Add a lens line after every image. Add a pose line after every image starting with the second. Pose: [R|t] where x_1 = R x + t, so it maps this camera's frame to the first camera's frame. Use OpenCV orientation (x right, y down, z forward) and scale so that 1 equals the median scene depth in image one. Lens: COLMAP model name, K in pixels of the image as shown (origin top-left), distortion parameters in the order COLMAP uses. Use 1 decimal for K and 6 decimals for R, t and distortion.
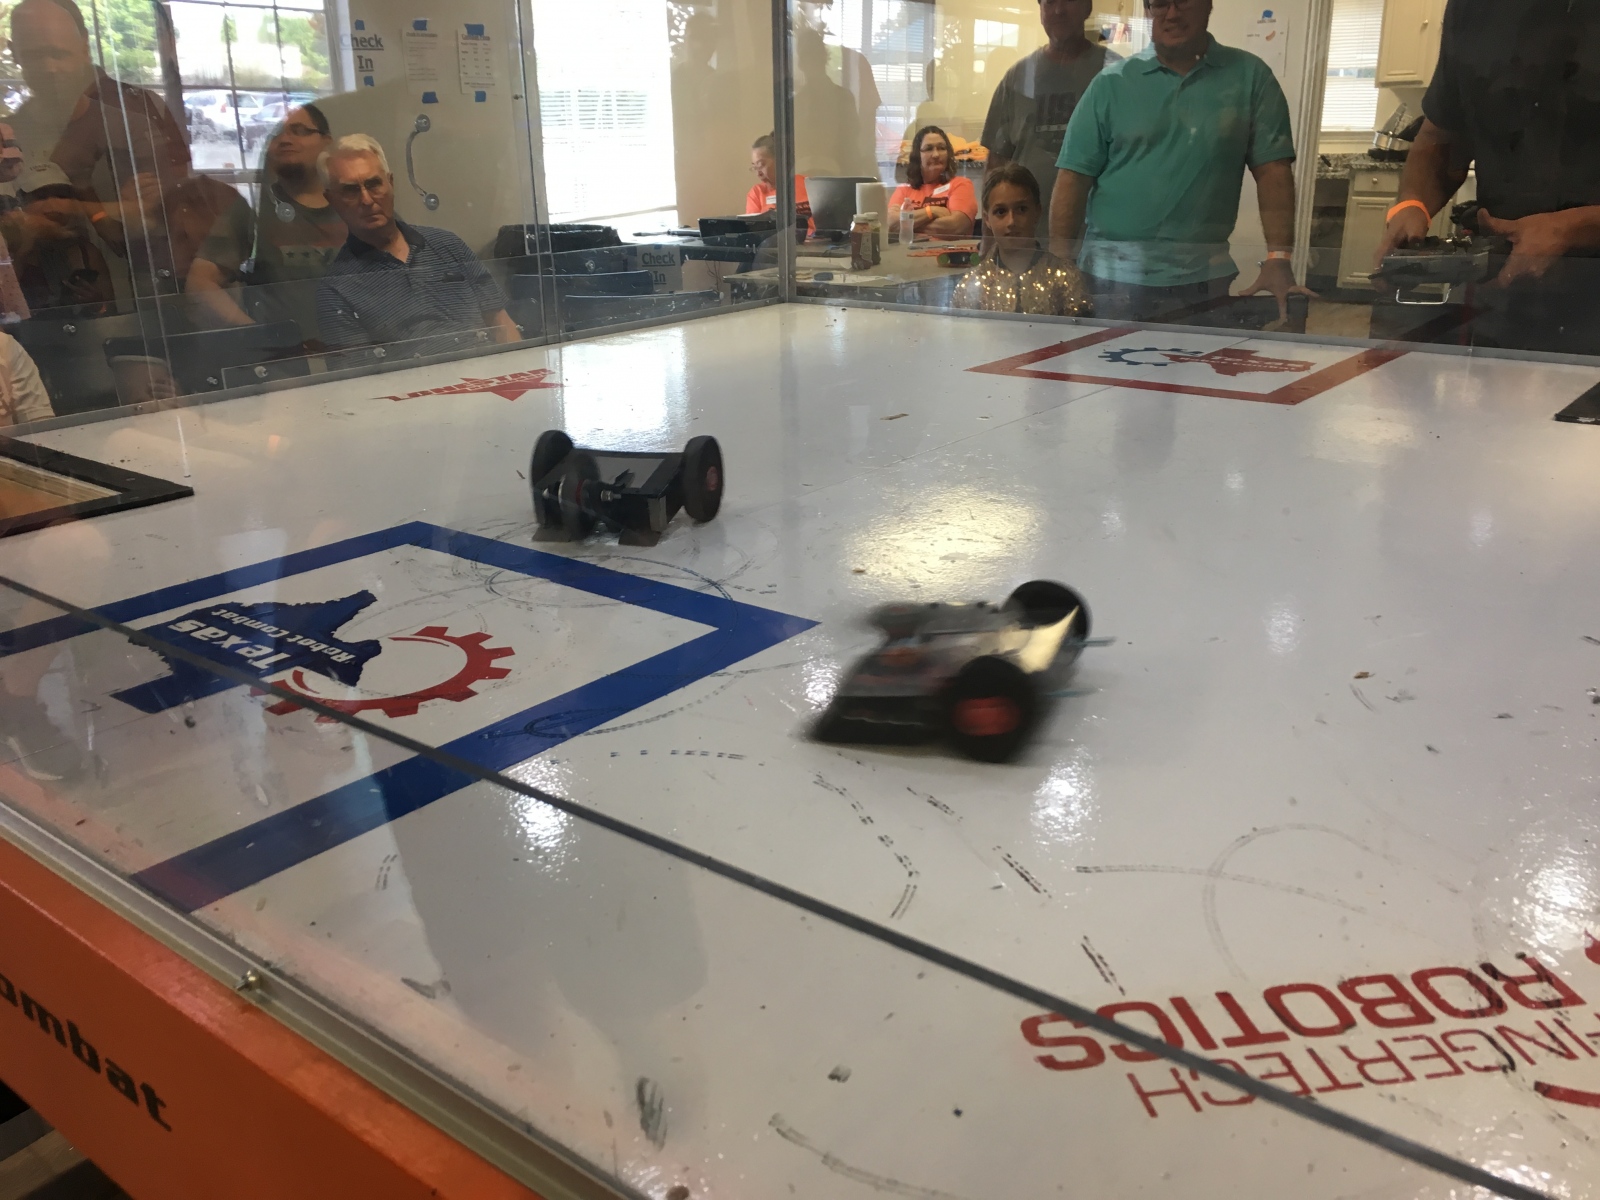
lens RADIAL K [[1367.6, 0, 787.3], [0, 1367.6, 597.0], [0, 0, 1]] dist [0.089296, -0.115173]
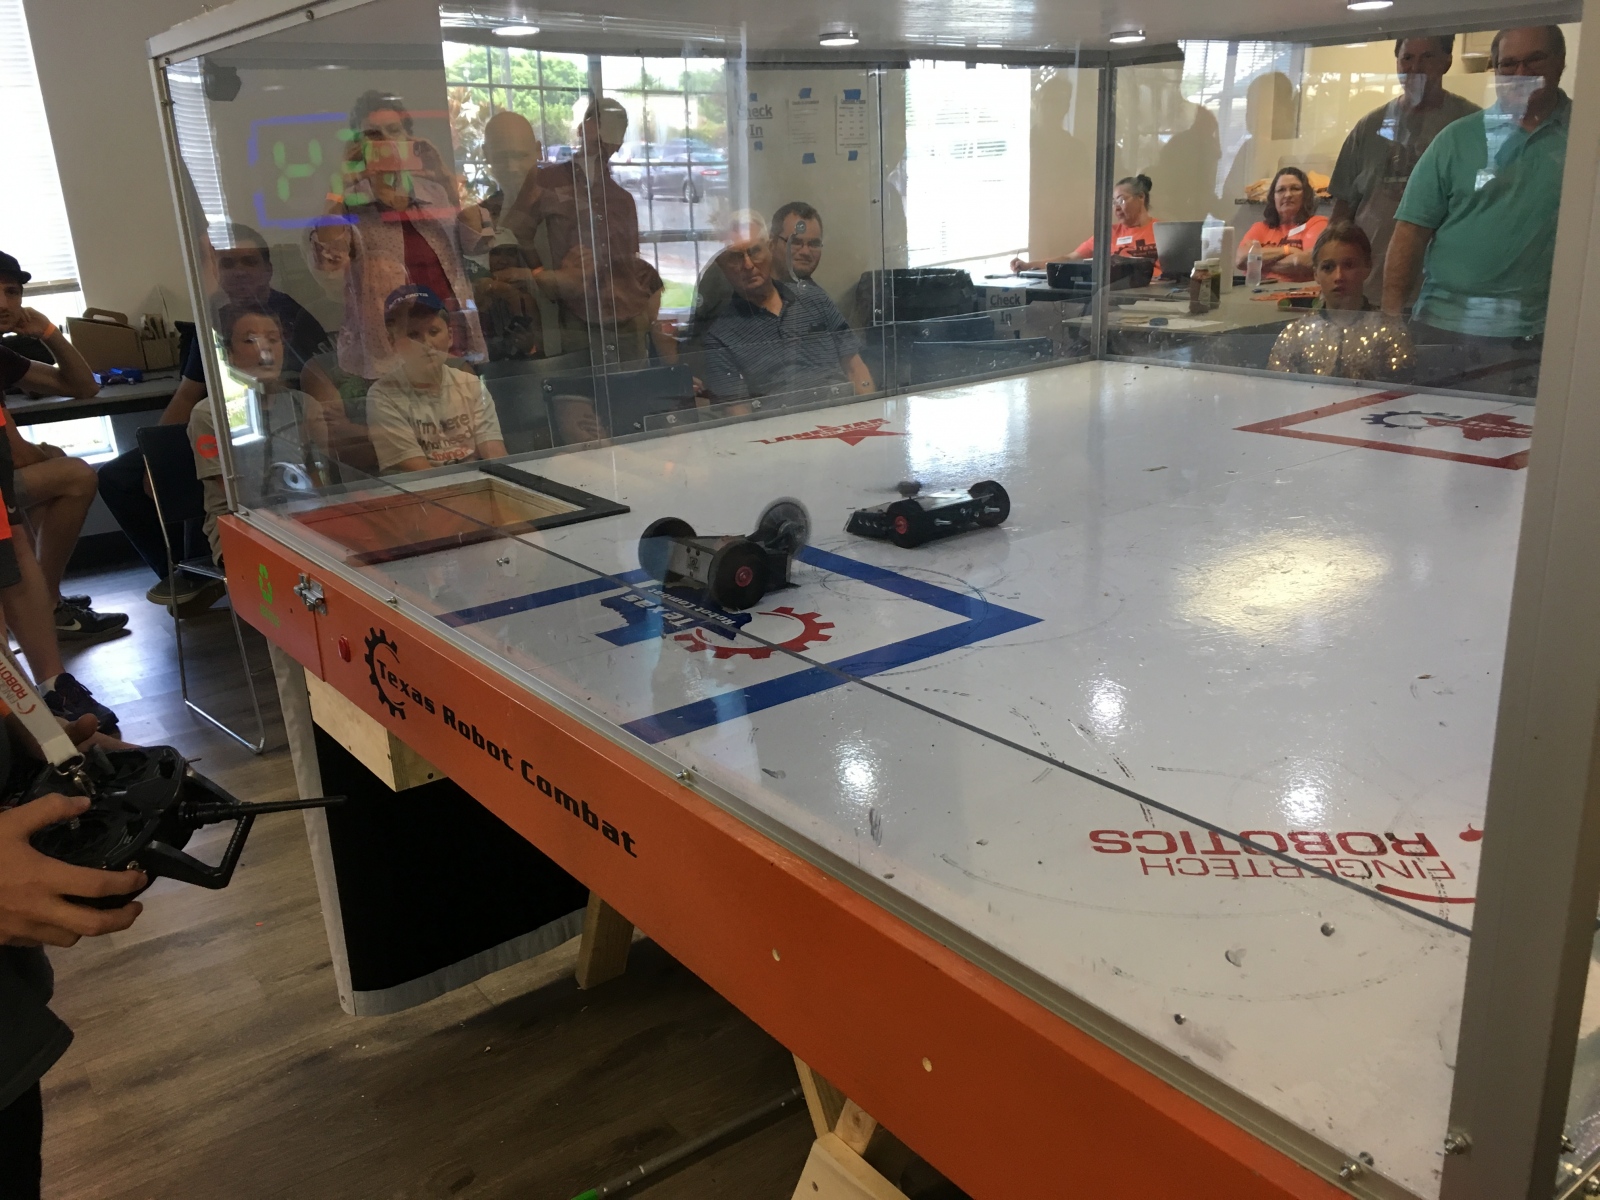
lens RADIAL K [[1367.6, 0, 802.6], [0, 1367.6, 613.3], [0, 0, 1]] dist [0.089296, -0.115173]
pose [[0.970221, 0.059092, -0.234905, 0.113762], [-0.060251, 0.998181, 0.002245, 0.023422], [0.234610, 0.011975, 0.972016, -0.450863]]
